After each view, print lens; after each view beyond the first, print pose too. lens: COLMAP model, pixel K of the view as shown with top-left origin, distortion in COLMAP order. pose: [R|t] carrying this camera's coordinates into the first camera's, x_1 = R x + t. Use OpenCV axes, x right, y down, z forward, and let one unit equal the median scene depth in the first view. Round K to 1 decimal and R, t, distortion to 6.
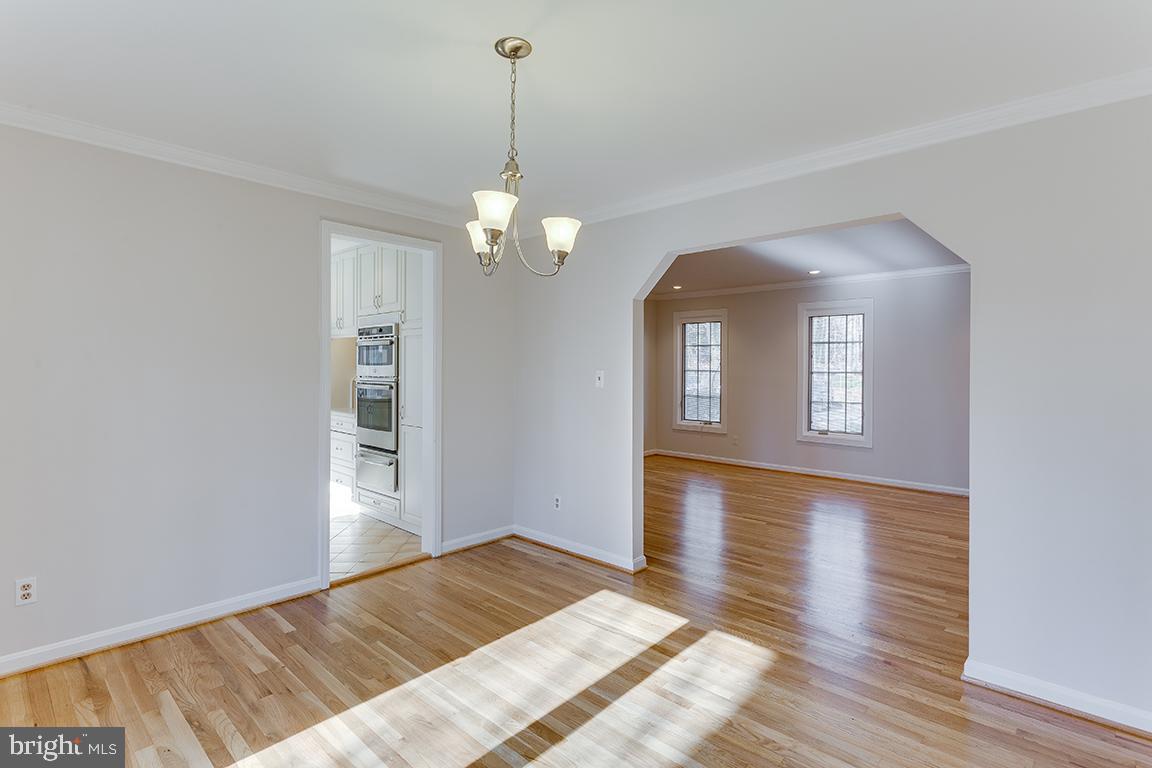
lens RADIAL K [[559.1, 0, 577.9], [0, 559.1, 379.6], [0, 0, 1]] dist [-0.002284, -0.002746]
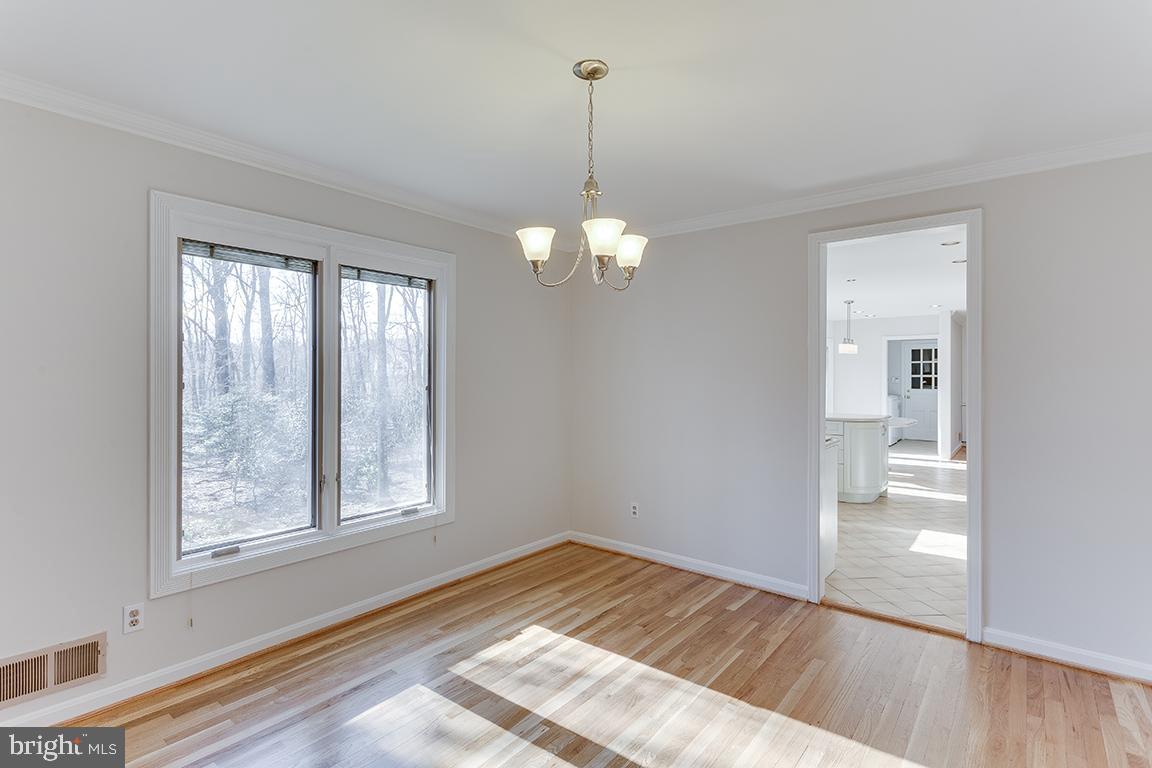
lens RADIAL K [[559.1, 0, 583.5], [0, 559.1, 375.6], [0, 0, 1]] dist [-0.002284, -0.002746]
pose [[0.078777, 0.003535, -0.996886, 0.695354], [-0.025469, 0.999674, 0.001532, -0.036077], [0.996567, 0.025269, 0.078842, 0.657455]]
